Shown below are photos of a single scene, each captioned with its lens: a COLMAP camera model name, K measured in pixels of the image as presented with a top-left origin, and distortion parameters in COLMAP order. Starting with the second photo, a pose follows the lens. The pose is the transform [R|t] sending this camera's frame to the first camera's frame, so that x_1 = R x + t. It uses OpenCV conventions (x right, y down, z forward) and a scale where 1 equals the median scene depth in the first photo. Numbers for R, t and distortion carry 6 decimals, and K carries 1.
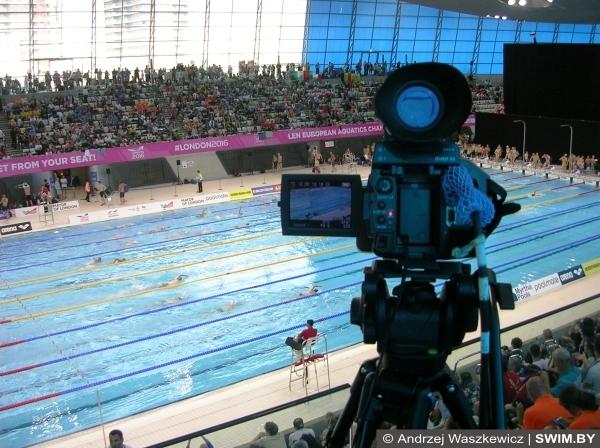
lens RADIAL K [[656.5, 0, 299.5], [0, 656.5, 224.4], [0, 0, 1]] dist [-0.117468, 0.000000]
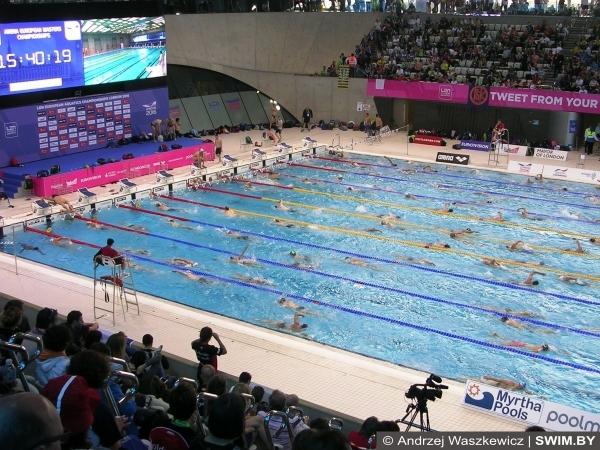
lens RADIAL K [[836.8, 0, 303.8], [0, 836.8, 224.3], [0, 0, 1]] dist [-0.044452, 0.000000]
pose [[0.338170, 0.284388, -0.897087, 0.595674], [-0.238025, 0.948100, 0.210833, -0.106223], [0.910486, 0.142232, 0.388310, 0.338273]]
